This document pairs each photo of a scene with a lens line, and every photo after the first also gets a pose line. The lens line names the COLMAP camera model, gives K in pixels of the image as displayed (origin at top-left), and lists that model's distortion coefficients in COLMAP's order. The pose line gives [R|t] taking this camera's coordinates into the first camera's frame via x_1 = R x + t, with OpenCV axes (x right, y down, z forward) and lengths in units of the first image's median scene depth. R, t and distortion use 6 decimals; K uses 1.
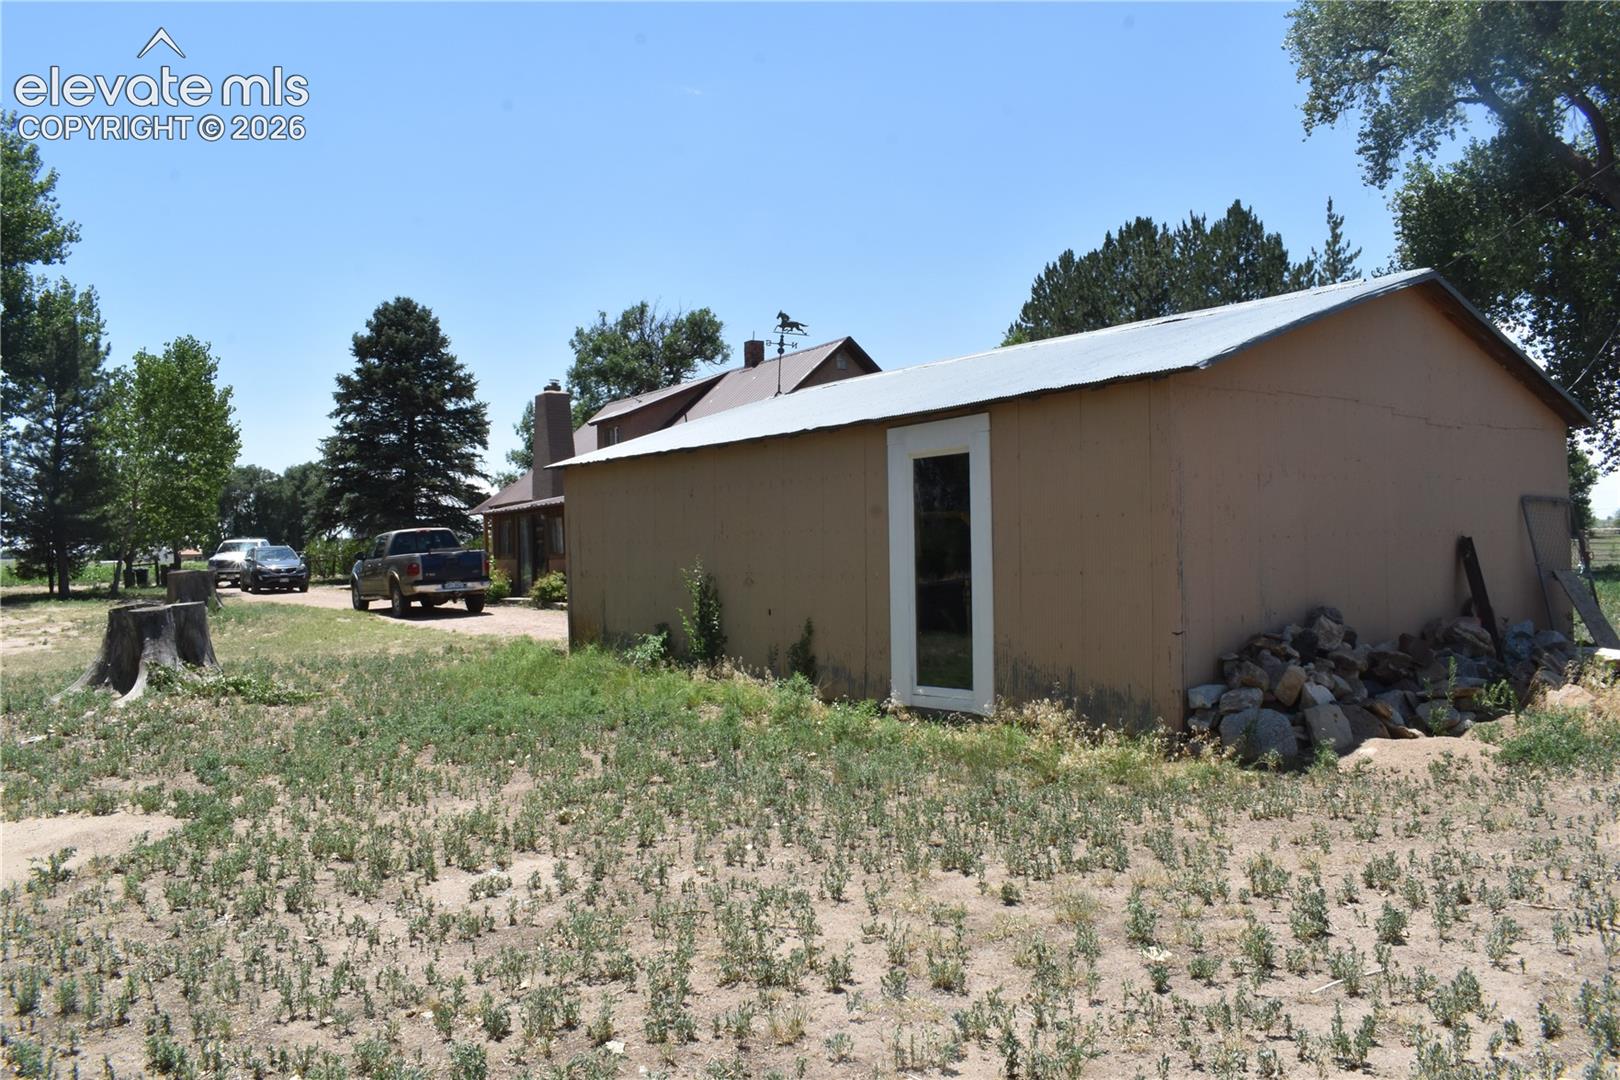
lens RADIAL K [[1267.7, 0, 810.0], [0, 1267.7, 540.0], [0, 0, 1]] dist [-0.094757, 0.014705]
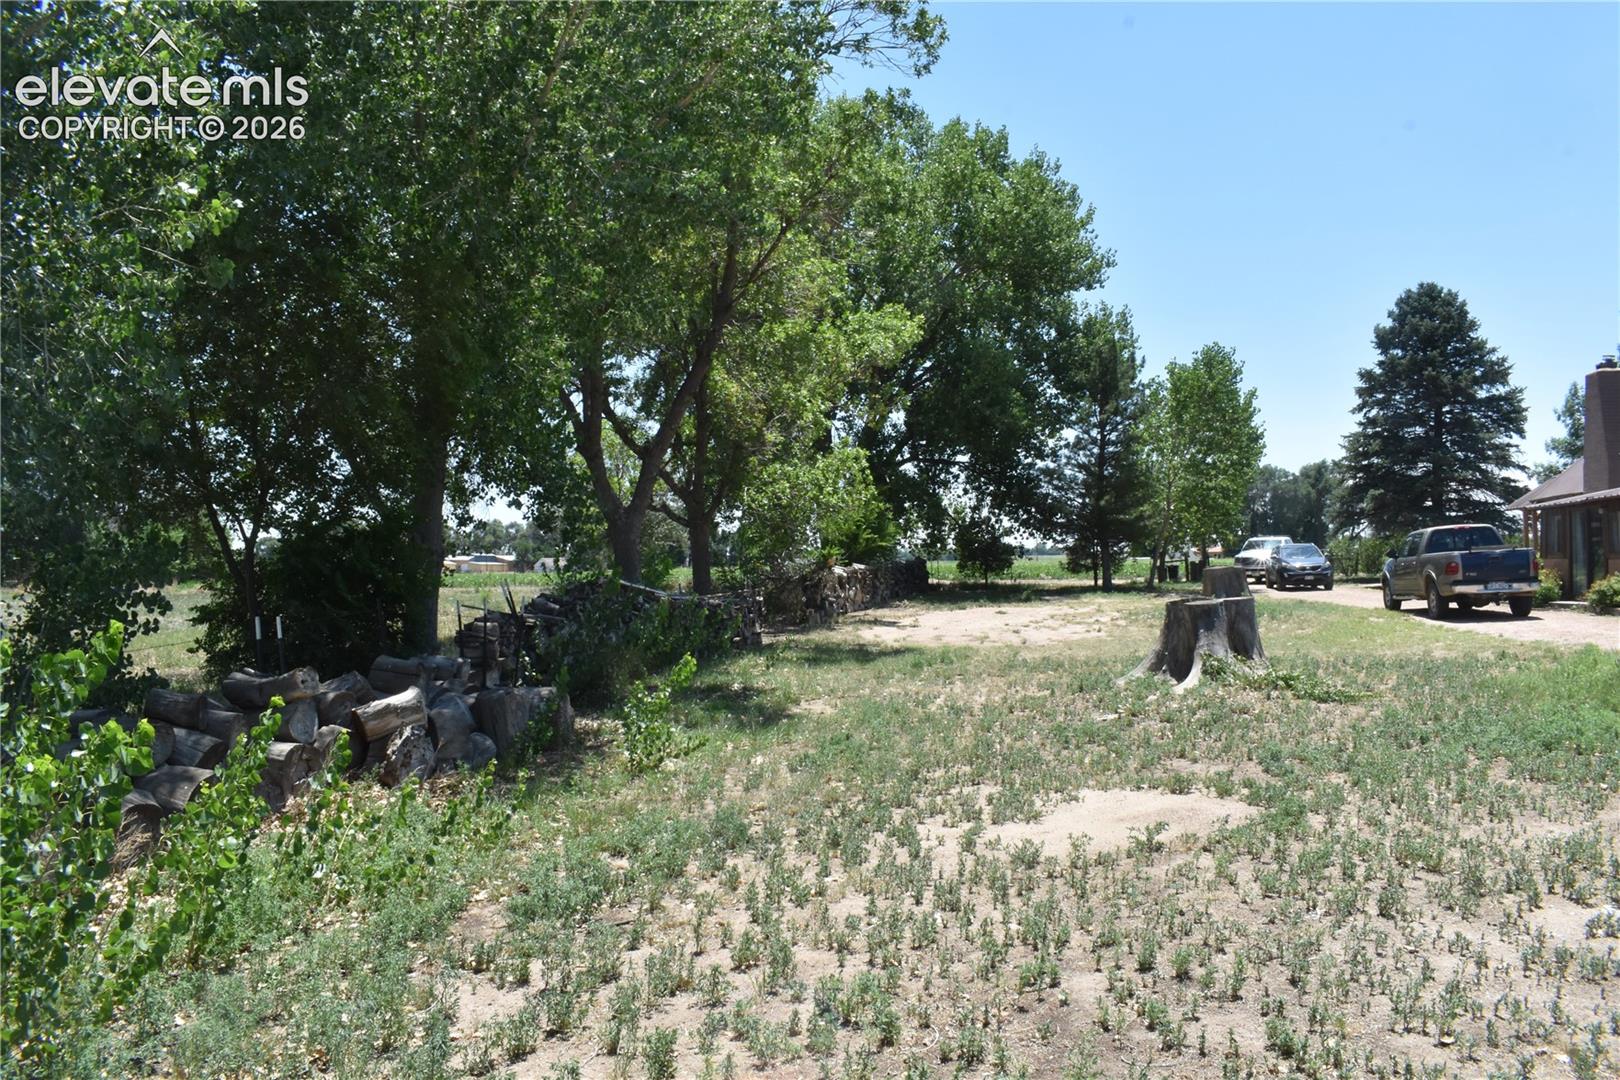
lens RADIAL K [[1267.7, 0, 810.0], [0, 1267.7, 540.0], [0, 0, 1]] dist [-0.094757, 0.014705]
pose [[0.717243, -0.000157, -0.696823, -0.012795], [0.001195, 0.999999, 0.001005, 0.000489], [0.696822, -0.001554, 0.717243, -0.001867]]
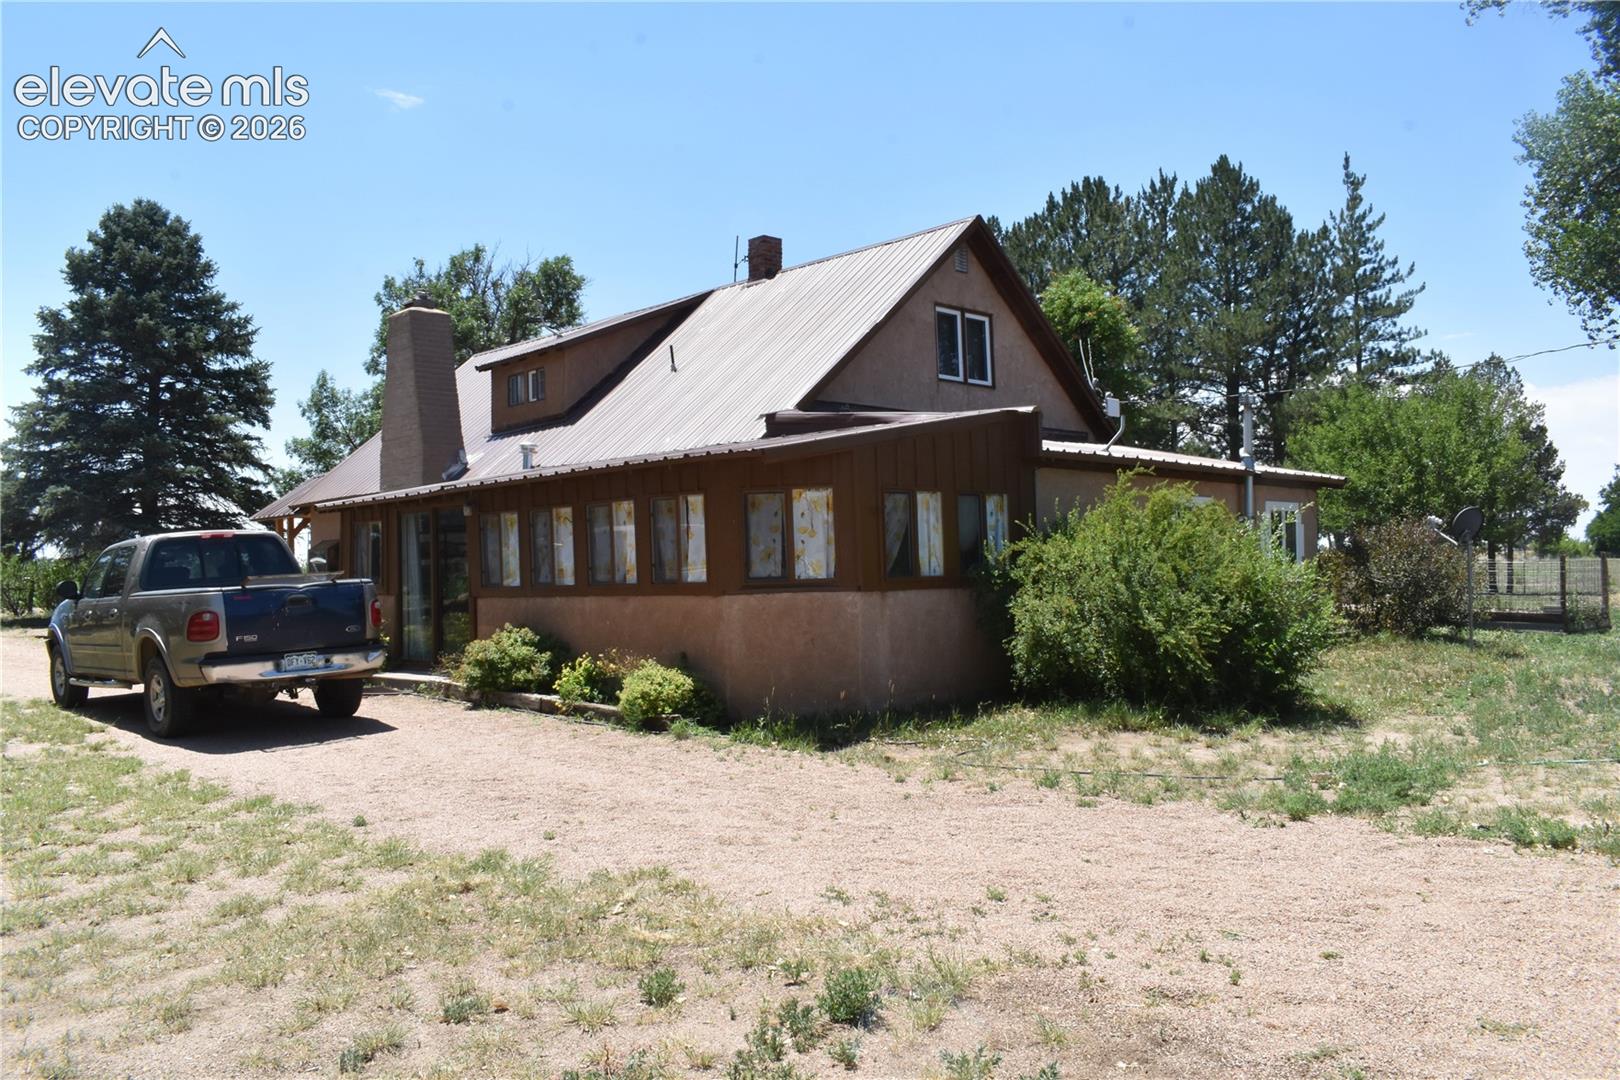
lens RADIAL K [[1267.7, 0, 810.0], [0, 1267.7, 540.0], [0, 0, 1]] dist [-0.094757, 0.014705]
pose [[0.980889, 0.007303, 0.194433, -0.174389], [-0.003566, 0.999802, -0.019564, 0.001894], [-0.194537, 0.018497, 0.980721, 0.488924]]
